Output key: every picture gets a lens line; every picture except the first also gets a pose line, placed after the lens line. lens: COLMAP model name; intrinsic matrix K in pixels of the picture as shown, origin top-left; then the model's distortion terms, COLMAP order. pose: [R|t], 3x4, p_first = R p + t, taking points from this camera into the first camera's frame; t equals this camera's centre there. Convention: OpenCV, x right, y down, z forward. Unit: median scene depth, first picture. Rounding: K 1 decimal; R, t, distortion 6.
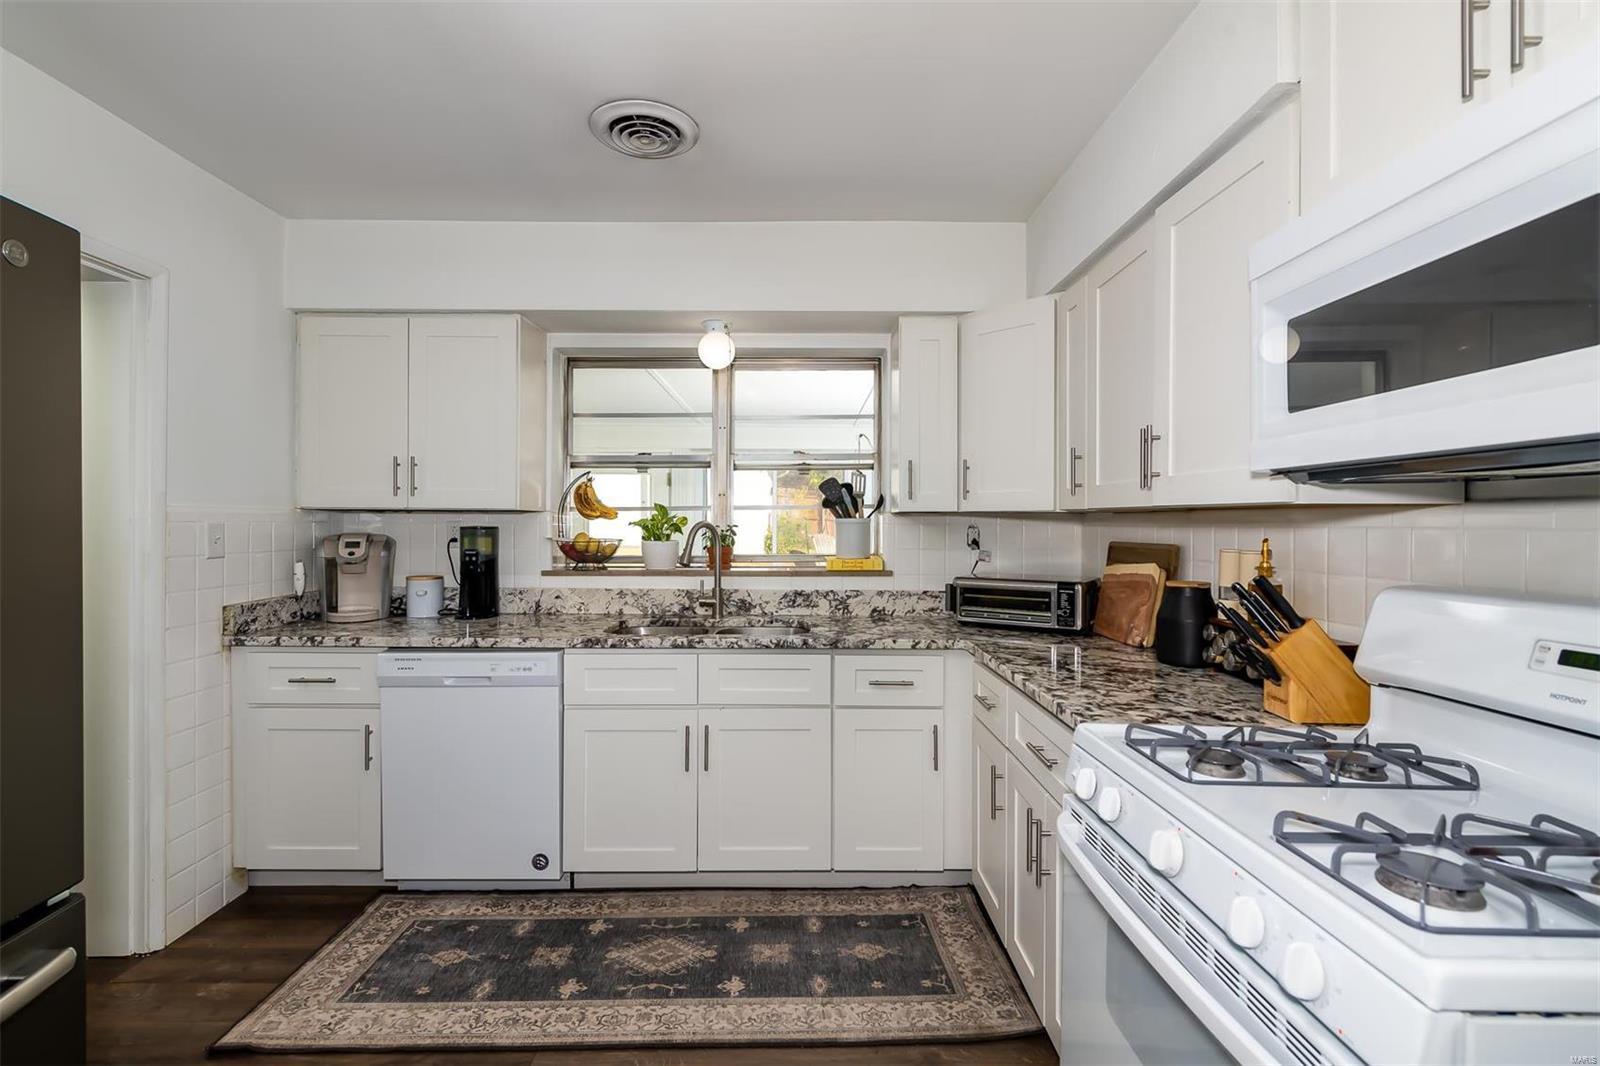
lens RADIAL K [[724.3, 0, 775.3], [0, 724.3, 526.7], [0, 0, 1]] dist [0.009246, -0.003153]
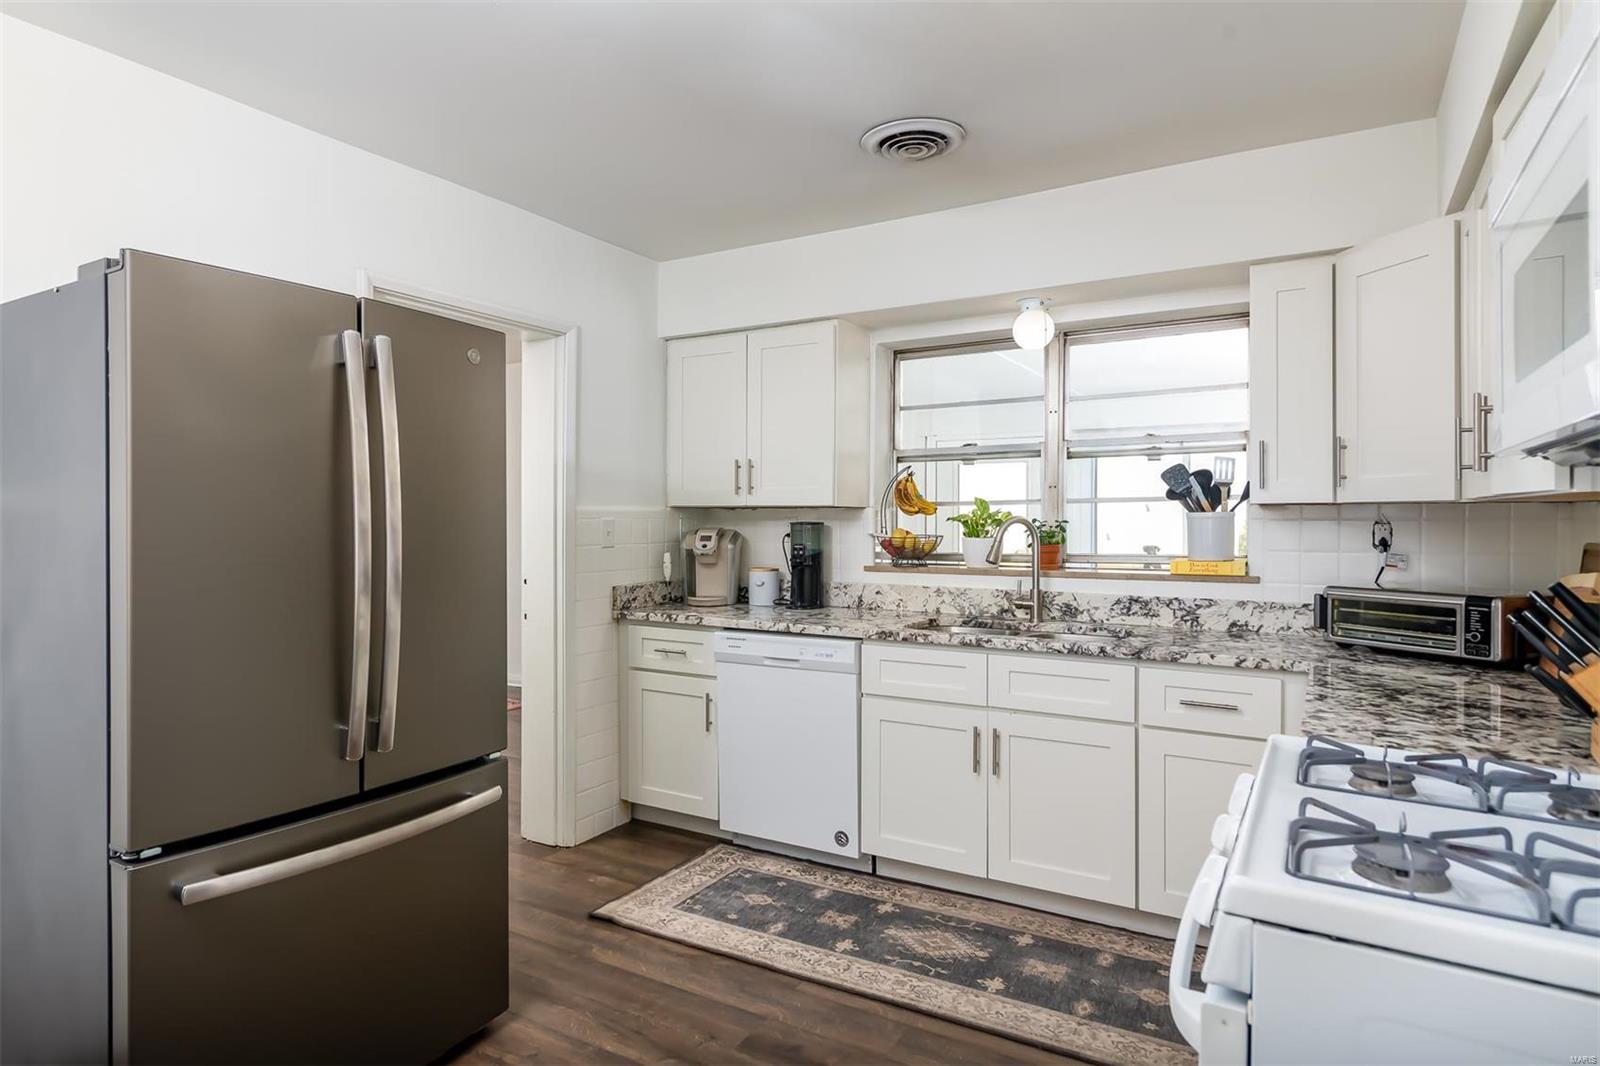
lens RADIAL K [[891.0, 0, 759.0], [0, 891.0, 525.2], [0, 0, 1]] dist [0.013663, 0.000742]
pose [[0.853870, 0.001547, -0.520484, 0.241472], [-0.000339, 0.999997, 0.002417, 0.001239], [0.520486, -0.001887, 0.853868, -0.166705]]
